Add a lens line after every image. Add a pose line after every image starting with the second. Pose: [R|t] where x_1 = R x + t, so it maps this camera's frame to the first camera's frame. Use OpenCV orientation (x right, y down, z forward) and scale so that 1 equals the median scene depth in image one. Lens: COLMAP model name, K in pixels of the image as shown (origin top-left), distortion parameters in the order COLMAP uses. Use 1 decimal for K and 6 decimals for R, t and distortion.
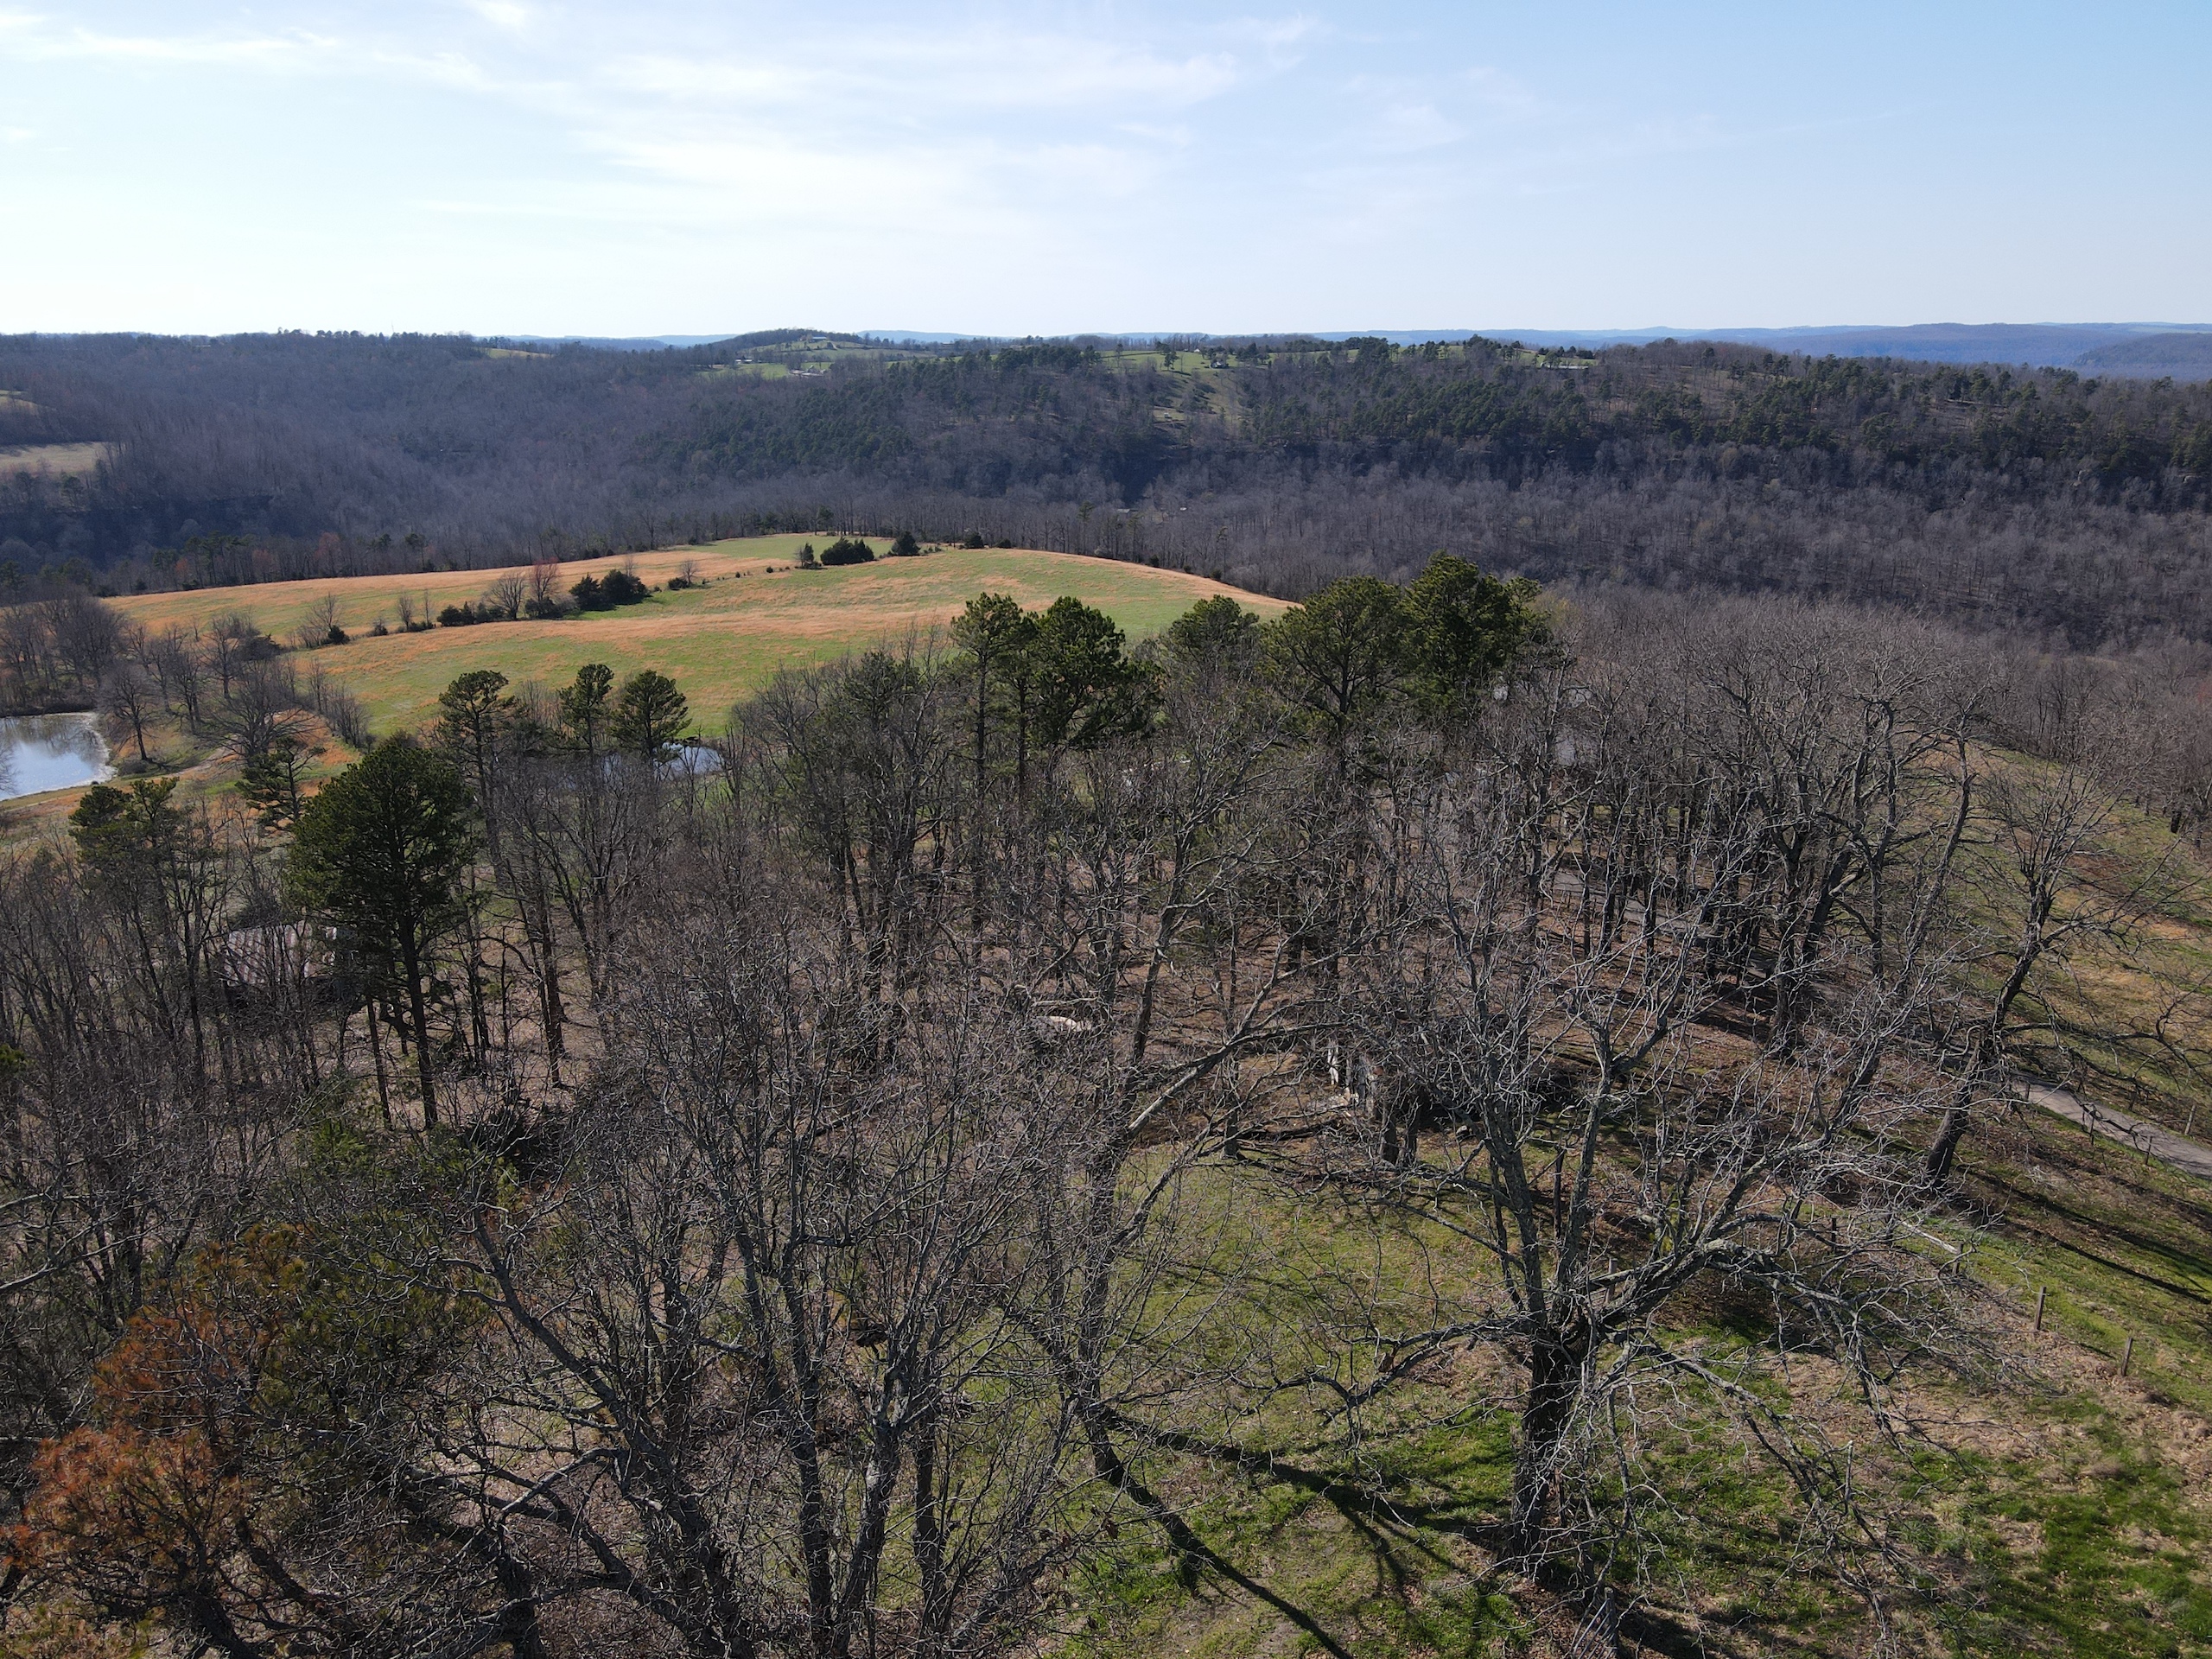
lens RADIAL K [[1631.2, 0, 1104.3], [0, 1631.2, 838.1], [0, 0, 1]] dist [0.003481, 0.020571]
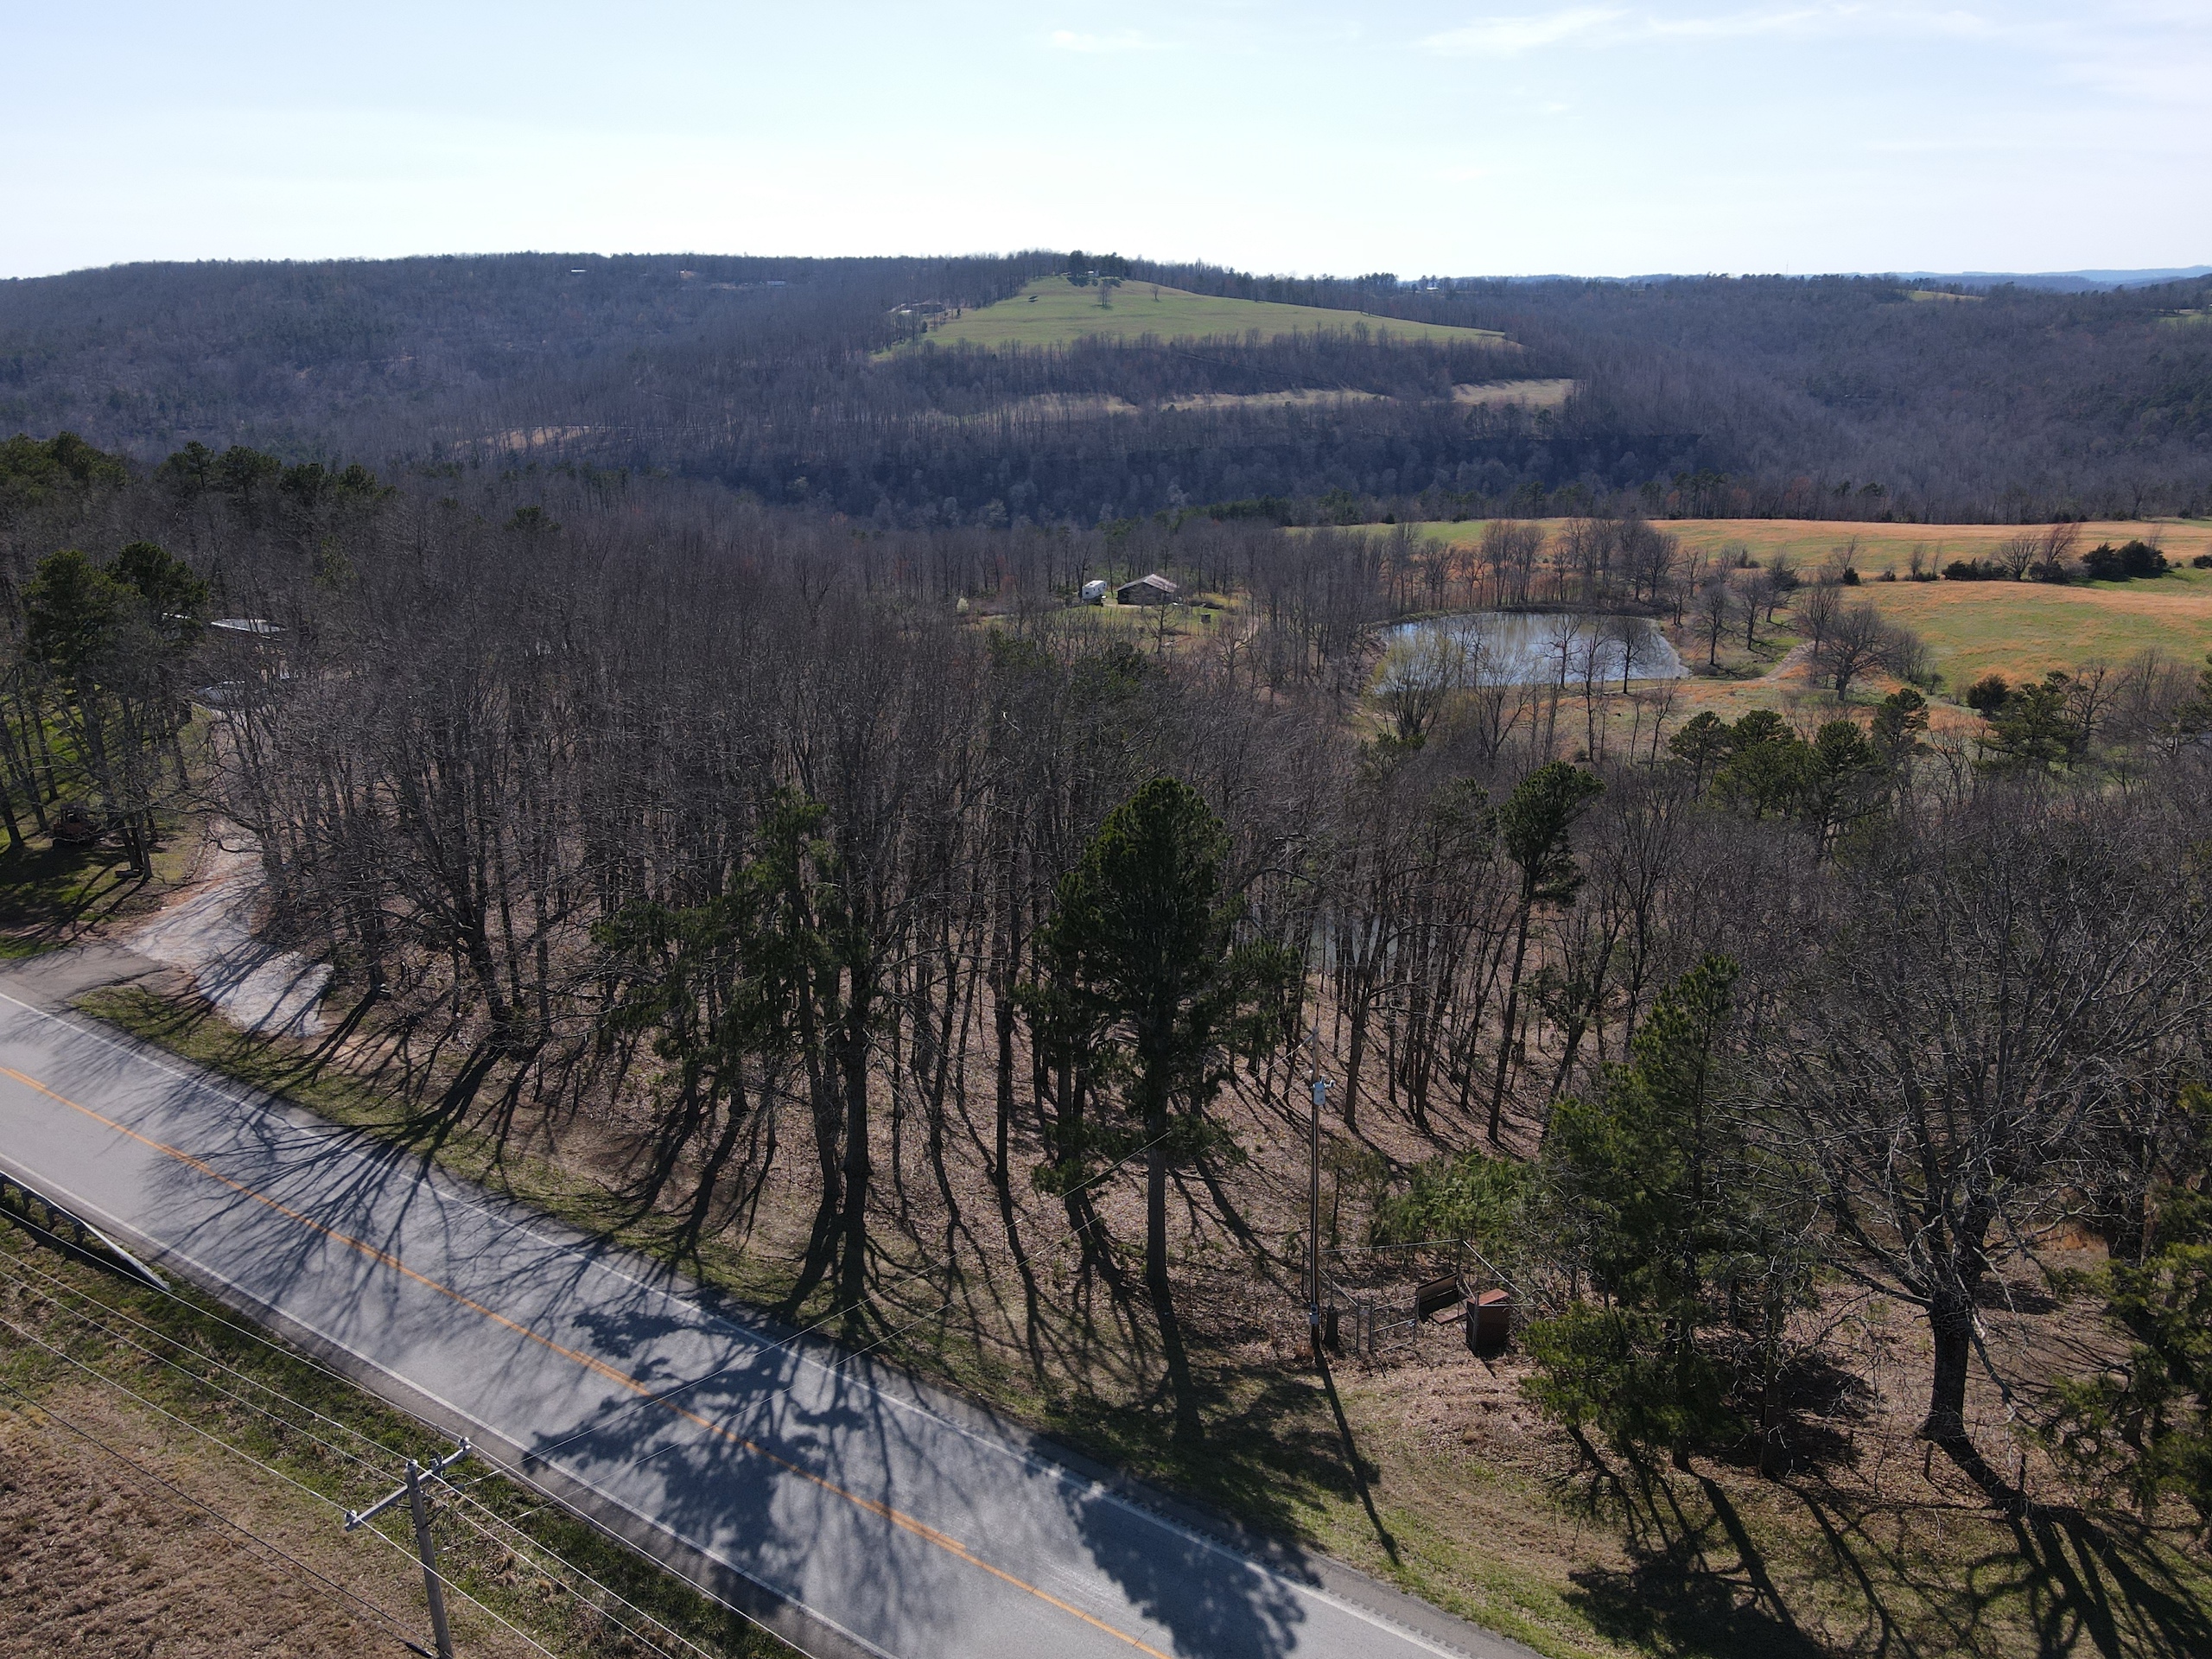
lens RADIAL K [[1631.2, 0, 1102.5], [0, 1631.2, 832.5], [0, 0, 1]] dist [0.003481, 0.020571]
pose [[0.722304, 0.221026, -0.655304, -0.071384], [-0.200264, 0.973803, 0.107713, 0.022830], [0.661945, 0.053432, 0.747646, -0.127315]]
